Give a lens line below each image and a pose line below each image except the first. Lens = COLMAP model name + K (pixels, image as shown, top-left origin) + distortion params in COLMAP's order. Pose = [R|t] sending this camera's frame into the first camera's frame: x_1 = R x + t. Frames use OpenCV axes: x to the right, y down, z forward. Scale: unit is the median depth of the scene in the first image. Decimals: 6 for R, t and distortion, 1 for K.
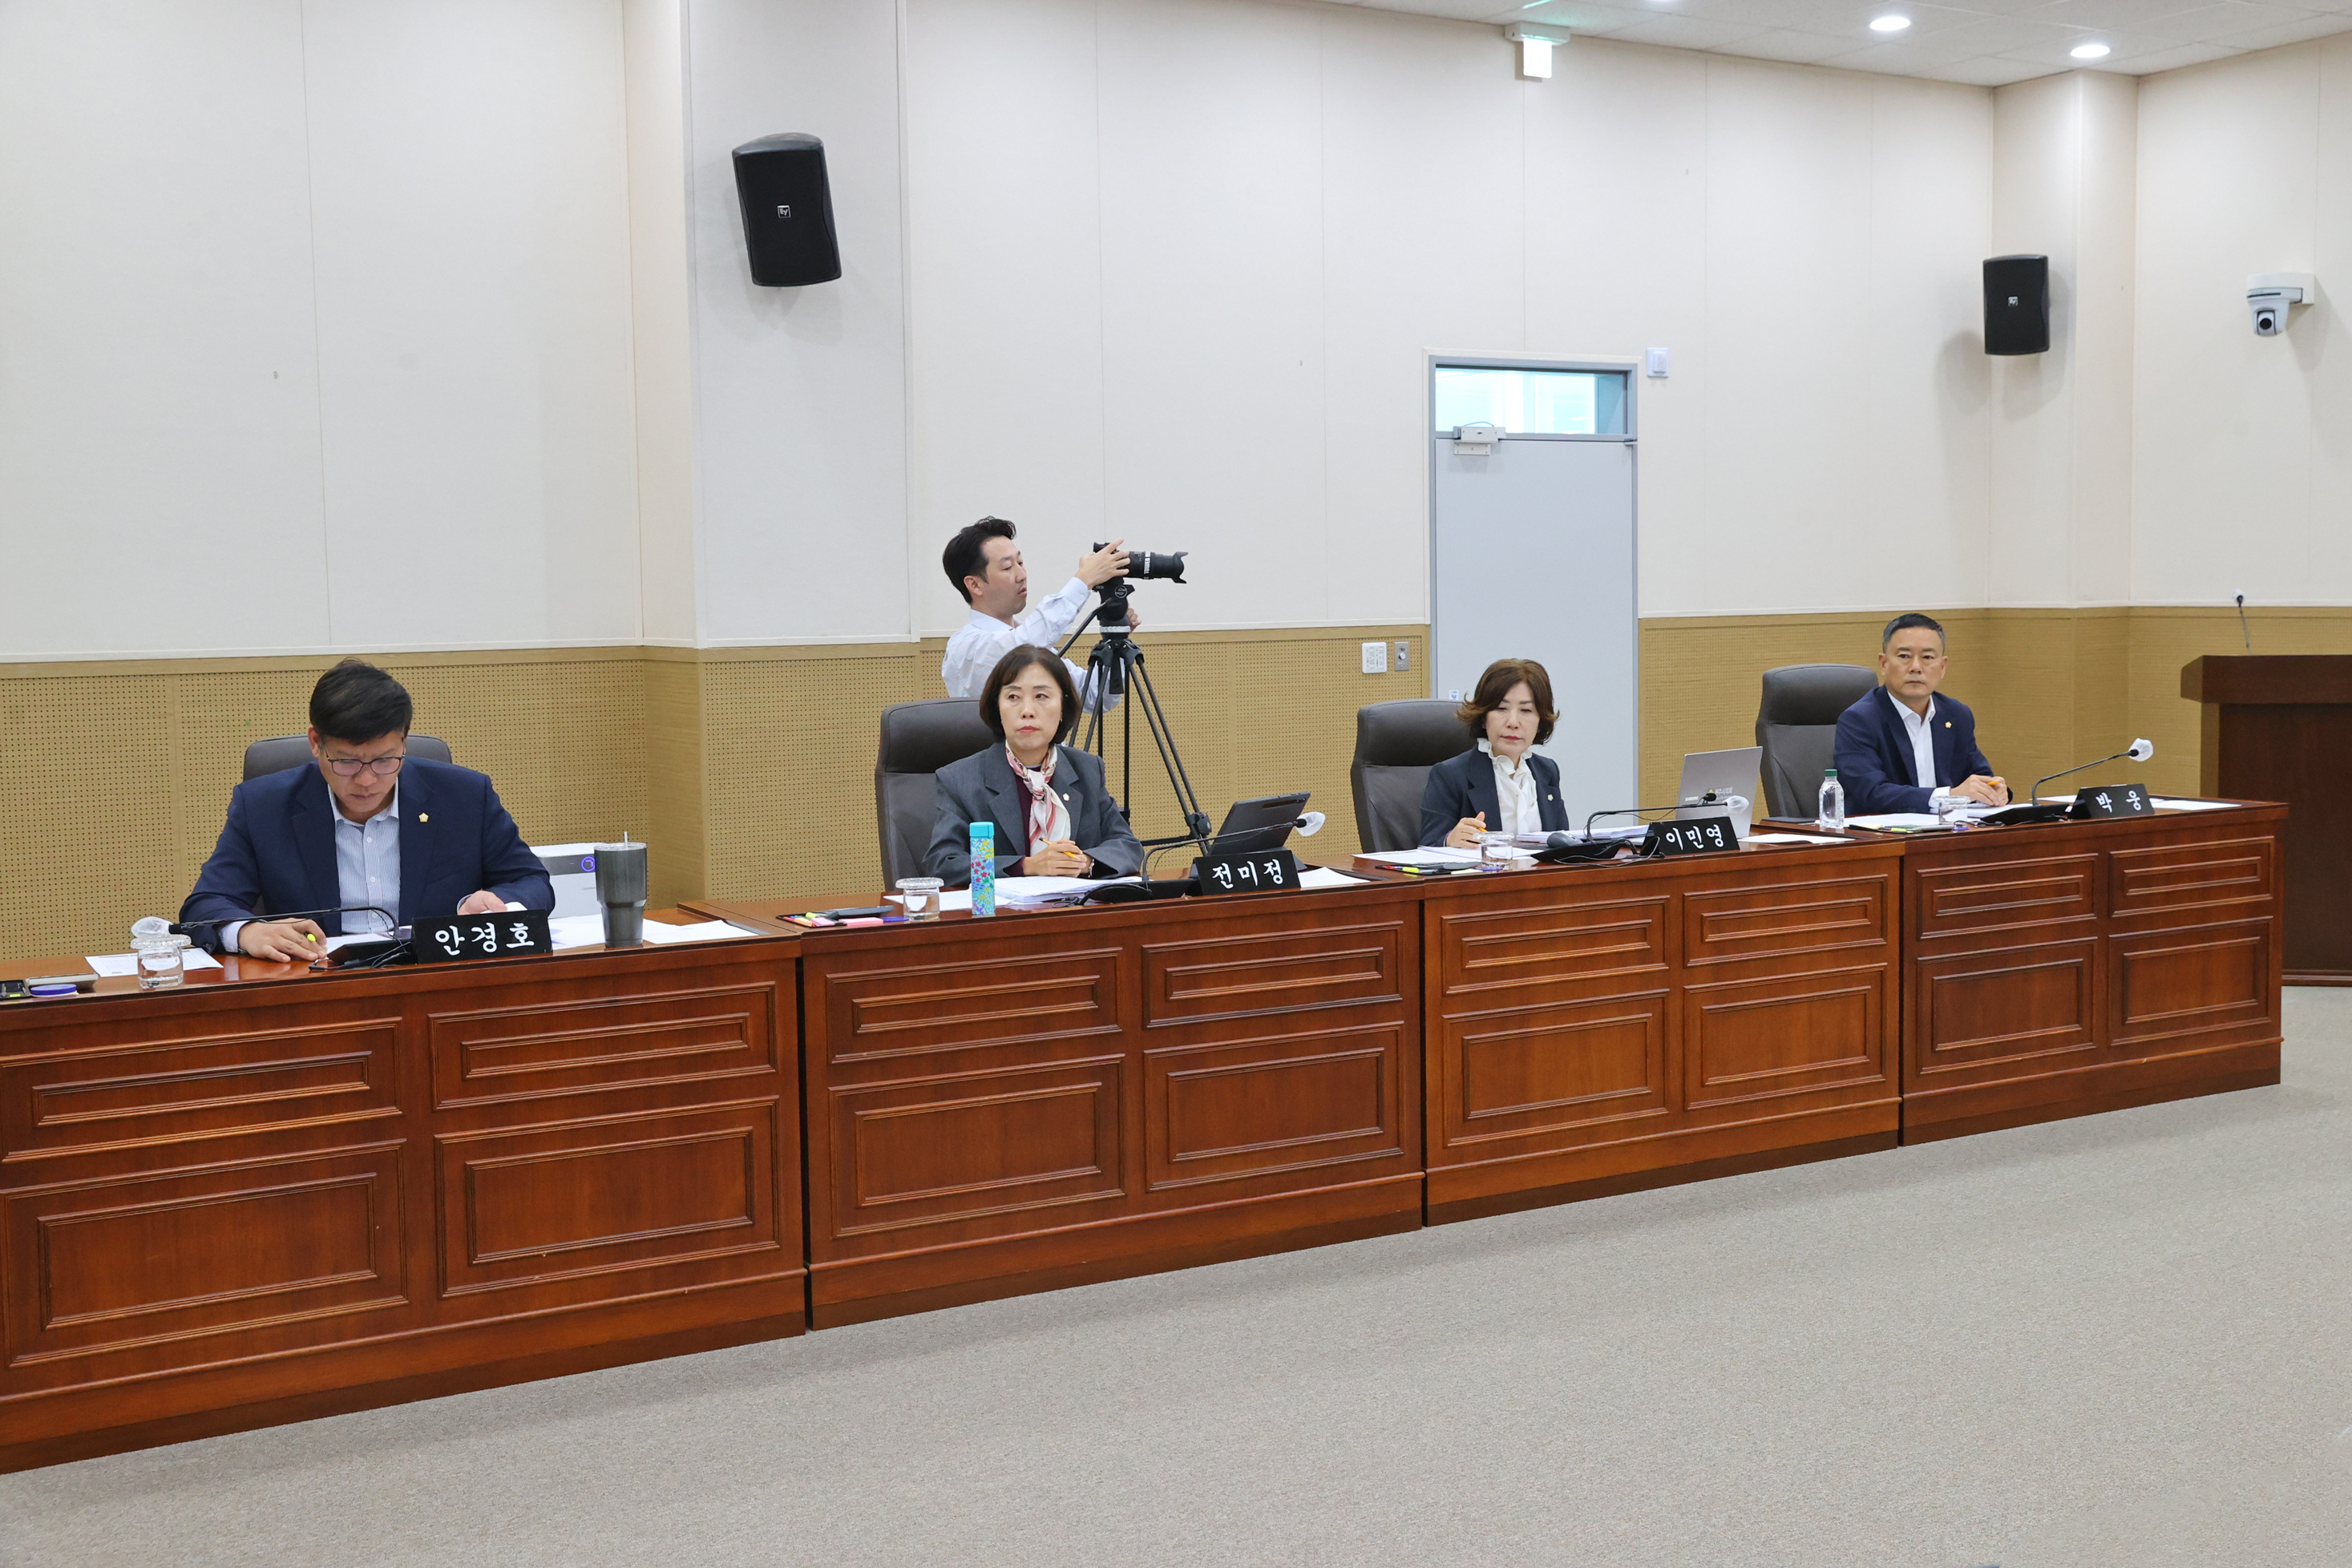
lens RADIAL K [[2635.9, 0, 1176.0], [0, 2635.9, 784.0], [0, 0, 1]] dist [-0.001381, 0.169146]
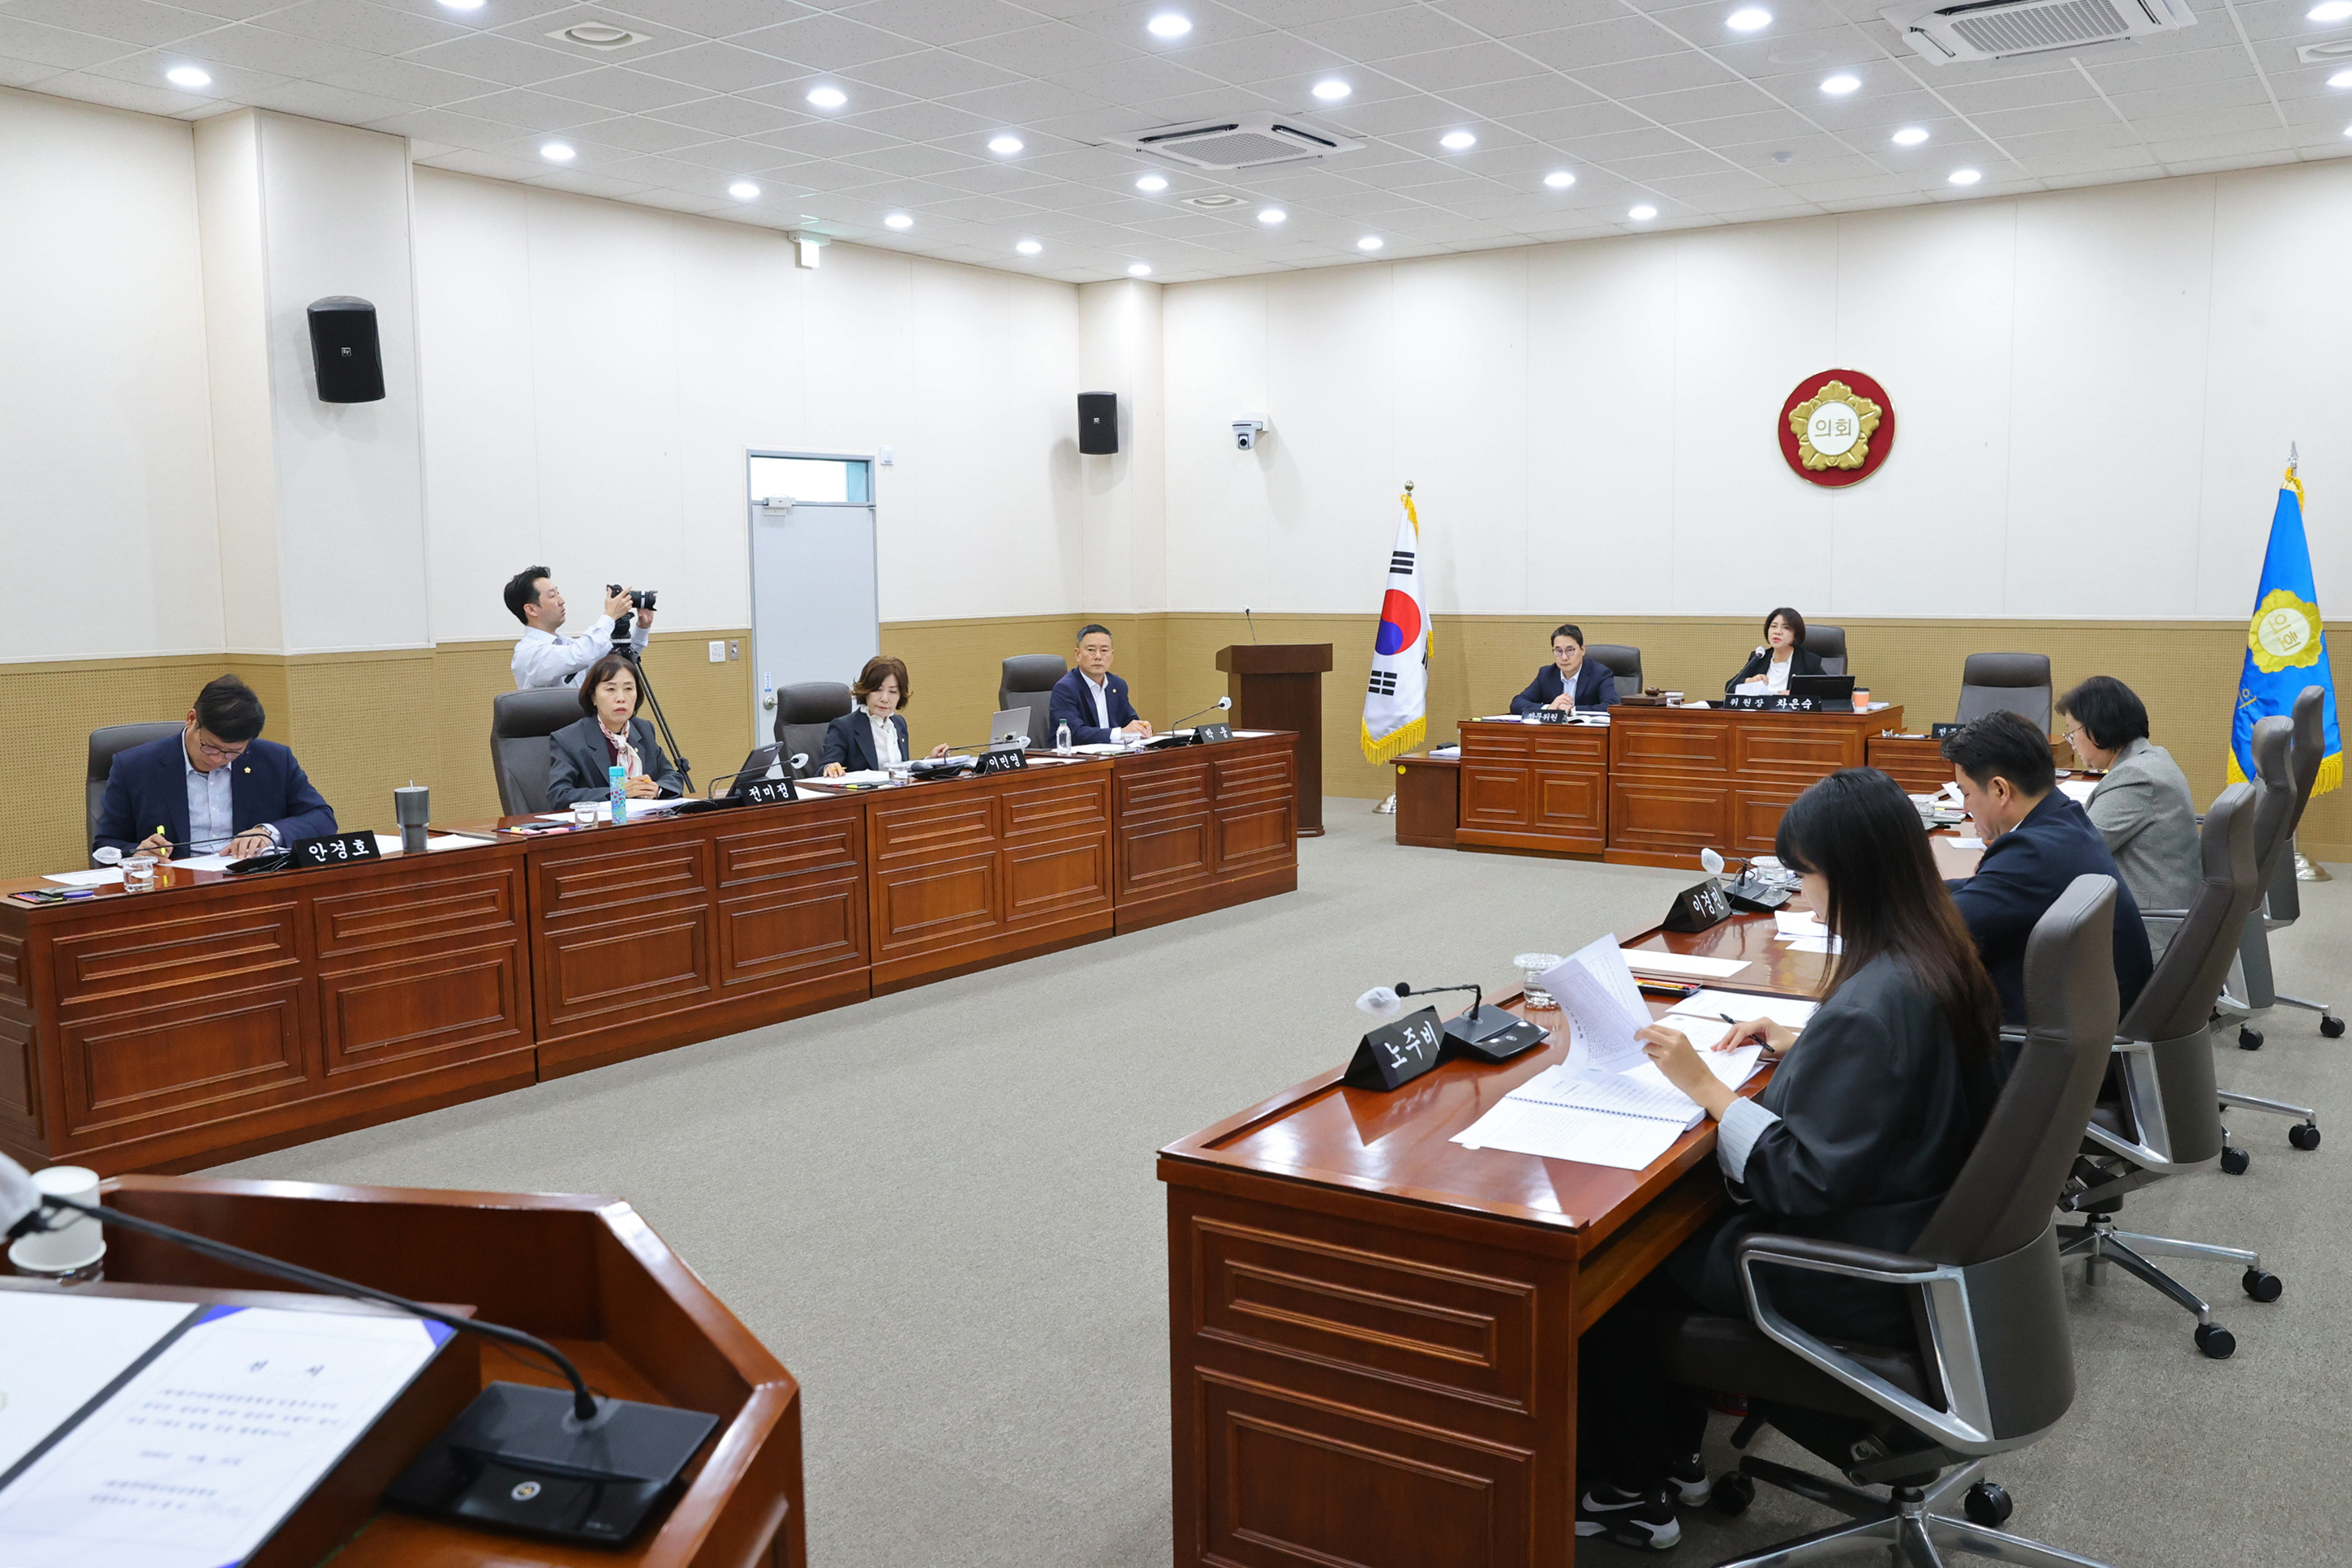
lens RADIAL K [[1969.6, 0, 1176.0], [0, 1969.6, 784.0], [0, 0, 1]] dist [-0.005661, -0.000292]
pose [[0.922612, -0.039328, 0.383719, -0.189029], [0.028605, 0.999025, 0.033615, -0.004903], [-0.384667, -0.020037, 0.922838, -0.214498]]
